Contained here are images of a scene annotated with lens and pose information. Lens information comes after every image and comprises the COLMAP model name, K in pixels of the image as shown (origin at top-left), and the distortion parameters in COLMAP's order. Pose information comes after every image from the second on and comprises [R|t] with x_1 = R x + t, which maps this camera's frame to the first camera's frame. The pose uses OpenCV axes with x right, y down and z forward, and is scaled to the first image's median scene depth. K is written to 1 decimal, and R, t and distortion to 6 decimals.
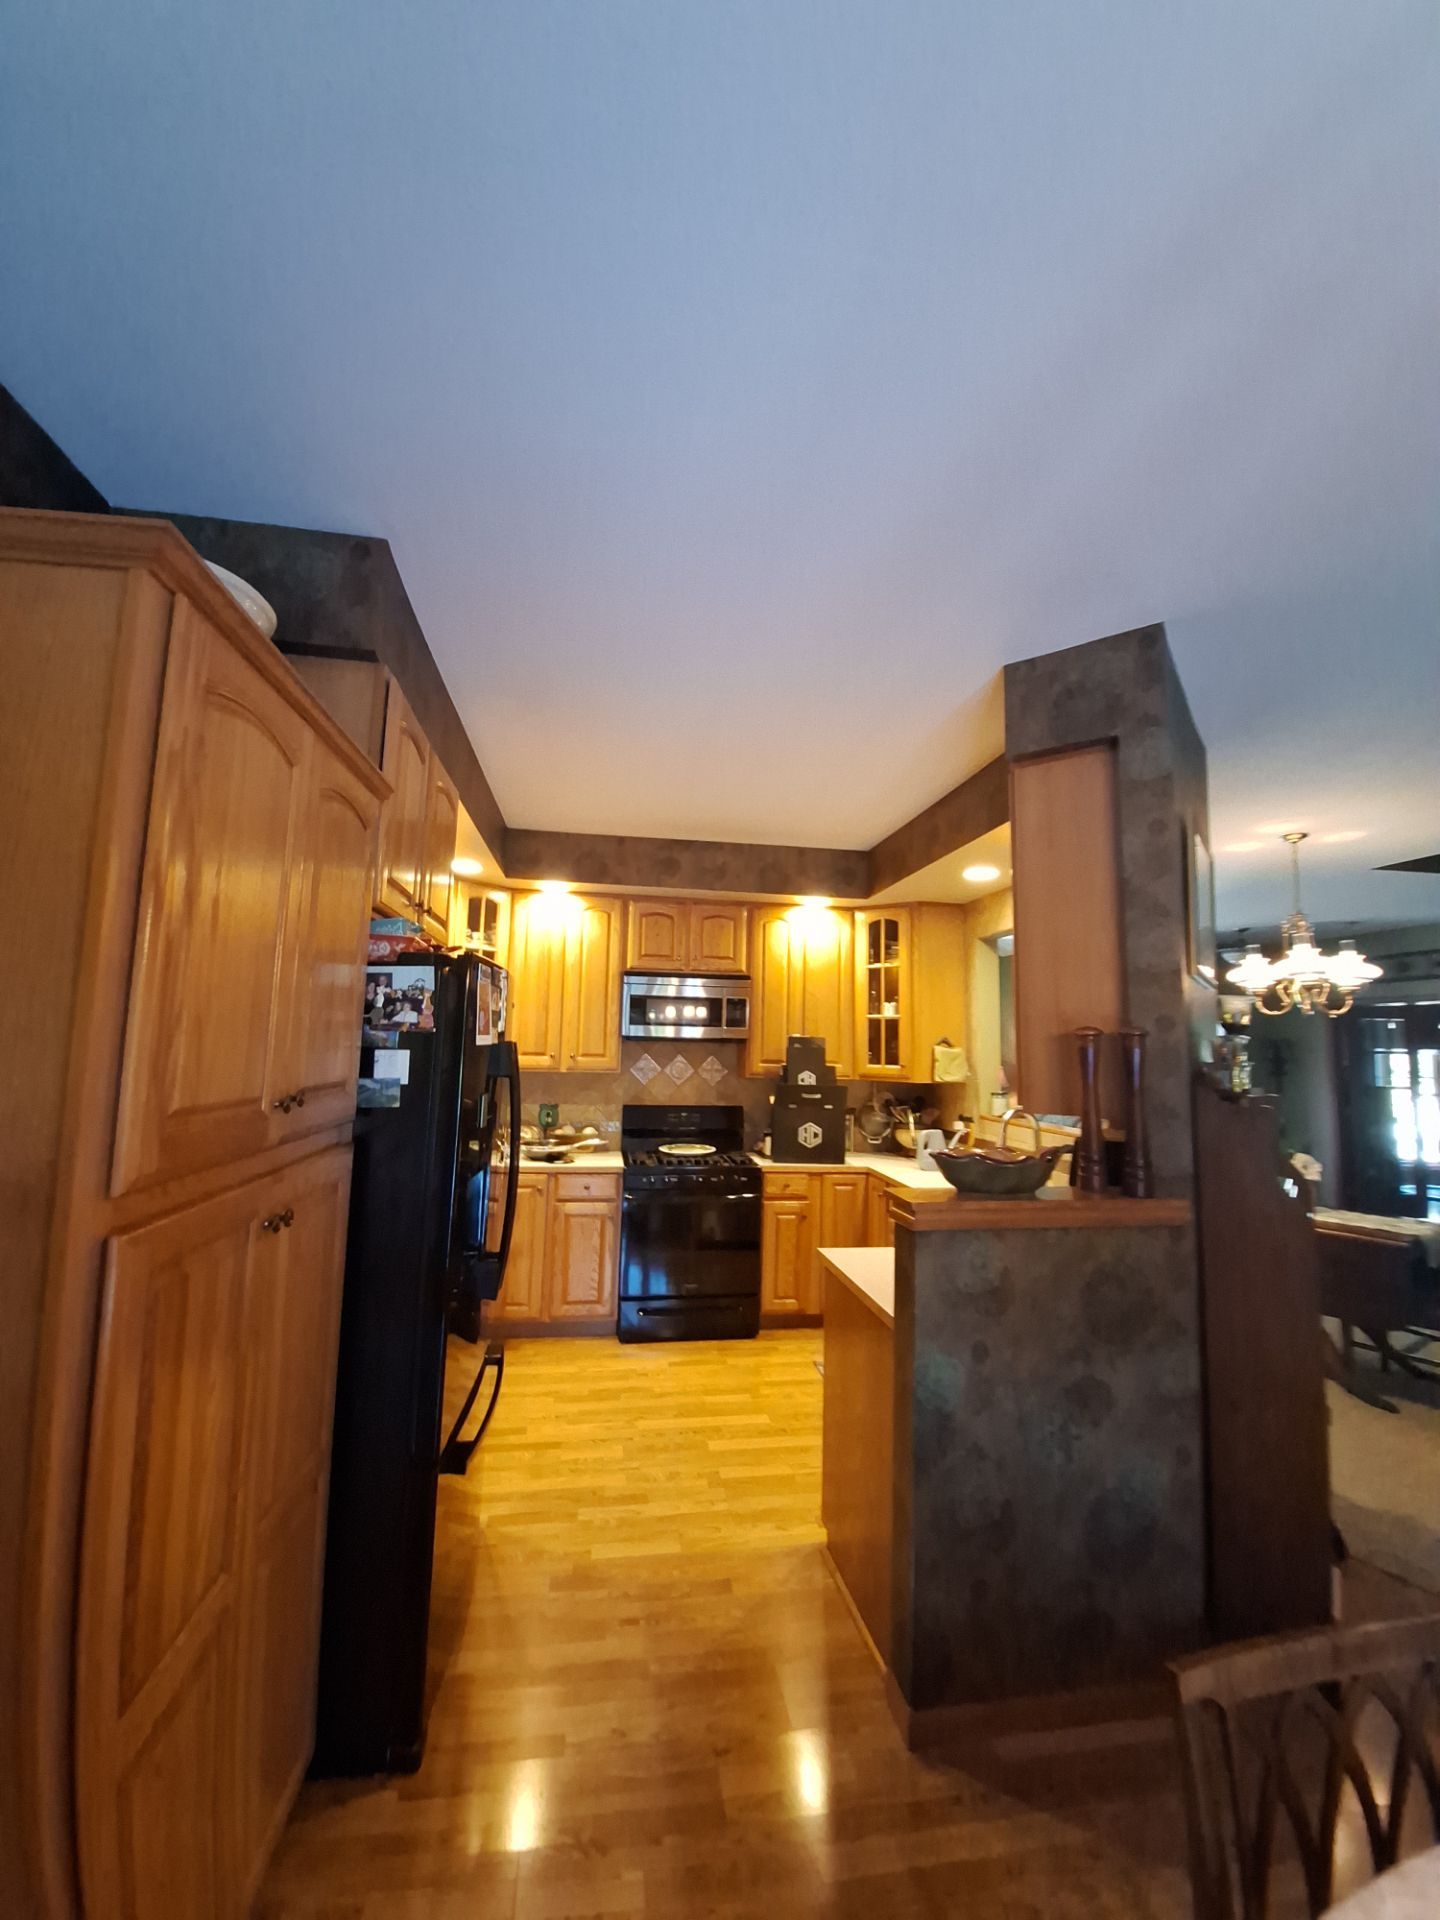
lens RADIAL K [[762.9, 0, 721.4], [0, 762.9, 961.5], [0, 0, 1]] dist [-0.009757, -0.004722]
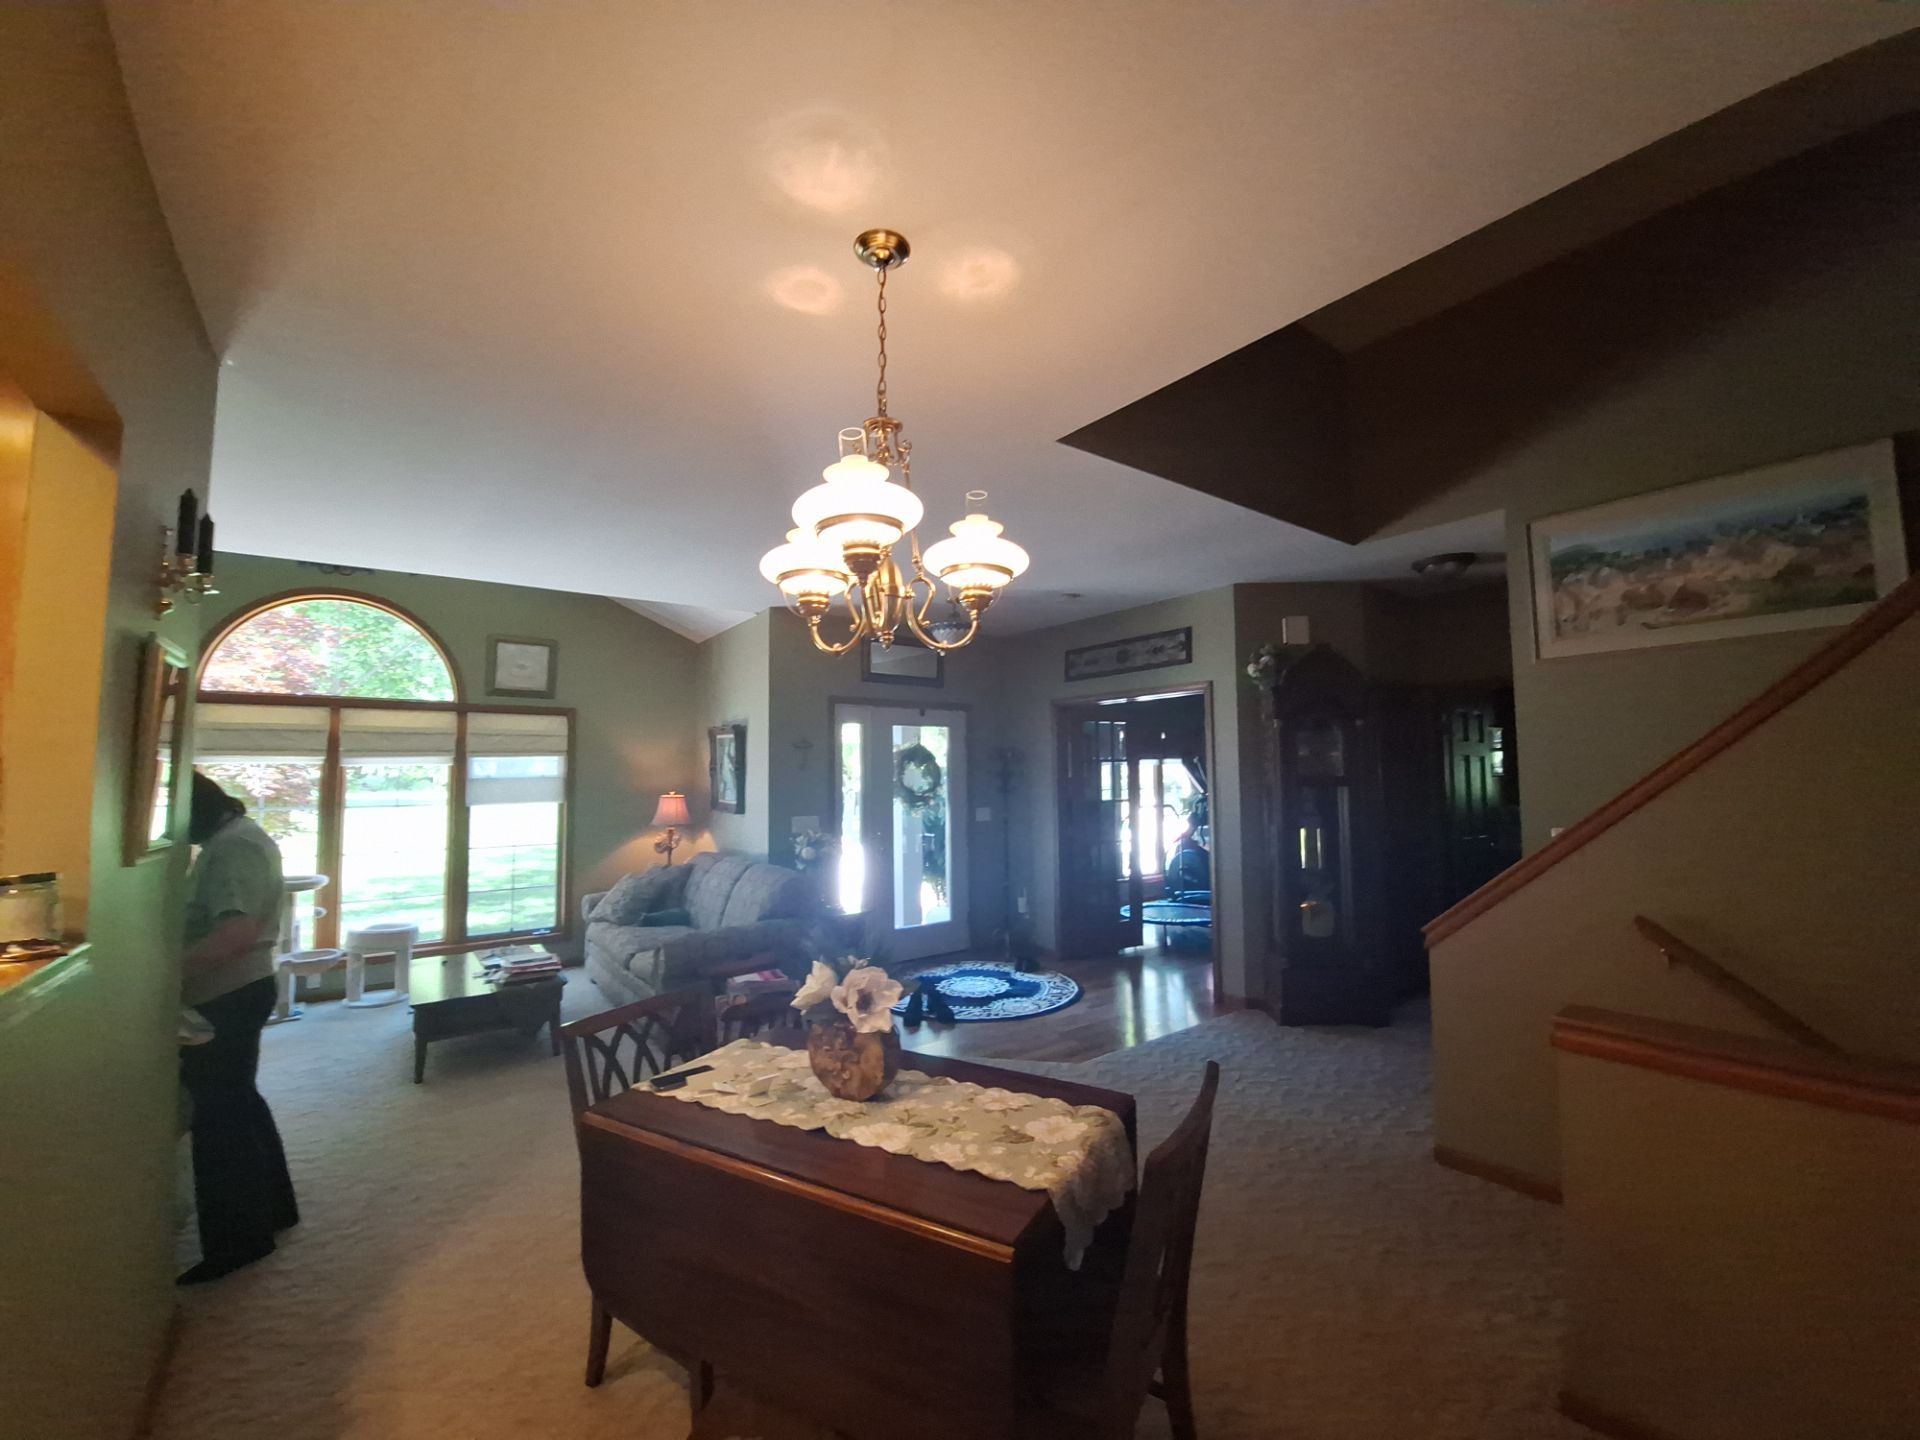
lens RADIAL K [[762.9, 0, 957.4], [0, 762.9, 729.2], [0, 0, 1]] dist [-0.009757, -0.004722]
pose [[0.884095, -0.000964, 0.467306, 0.539240], [-0.020344, 0.998970, 0.040550, 0.088821], [-0.466863, -0.045357, 0.883165, 0.524332]]
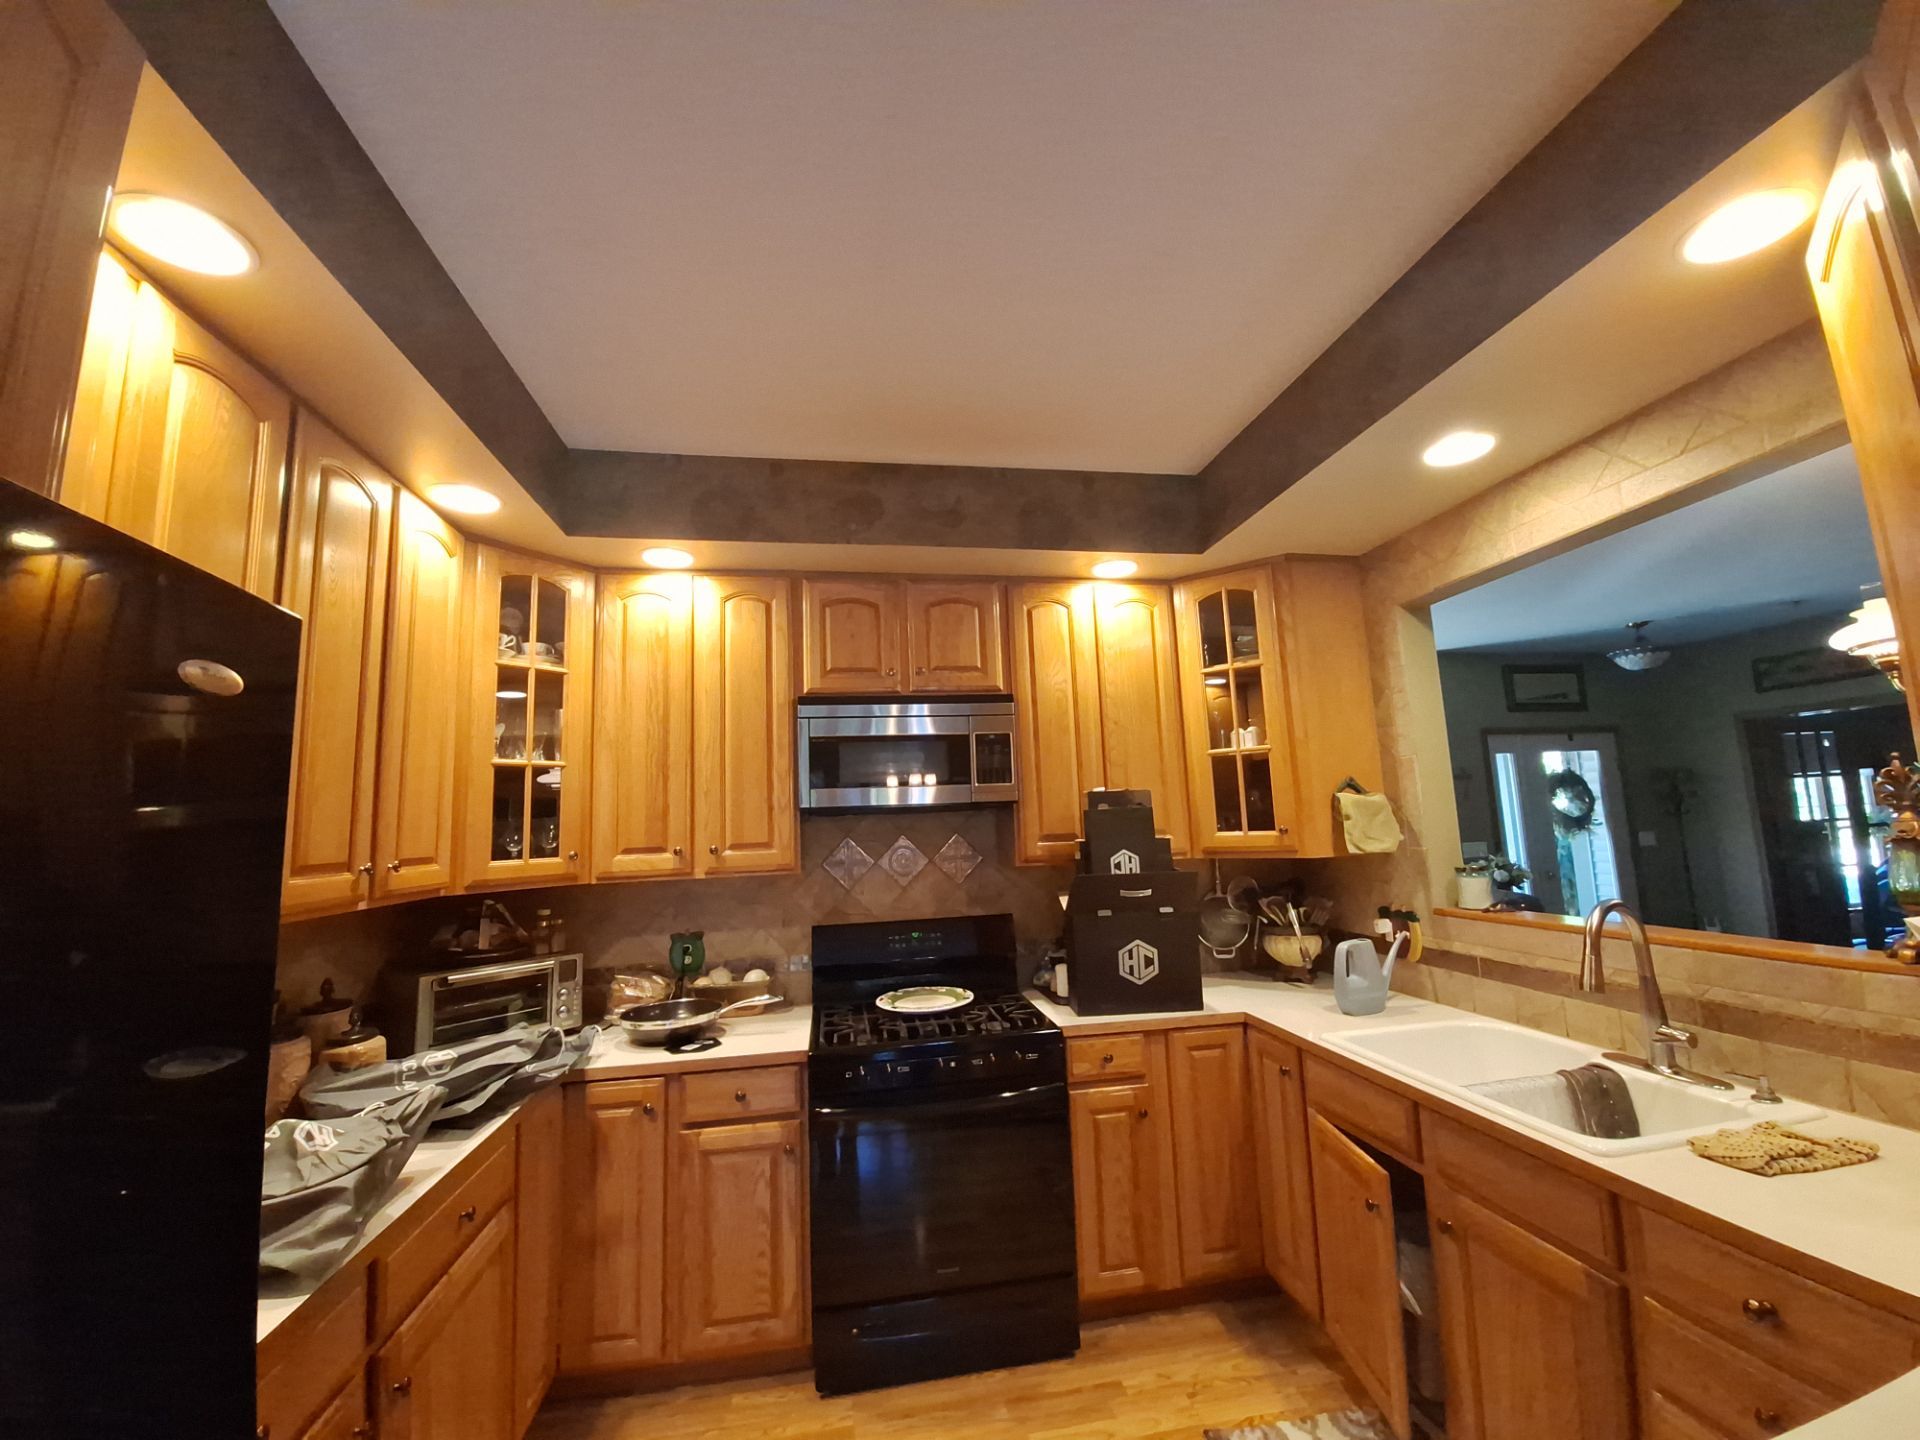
lens RADIAL K [[762.9, 0, 966.0], [0, 762.9, 733.9], [0, 0, 1]] dist [-0.009757, -0.004722]
pose [[0.997850, -0.060328, 0.025616, -0.016432], [0.060546, 0.998135, -0.007833, 0.053102], [-0.025095, 0.009367, 0.999641, 0.424233]]
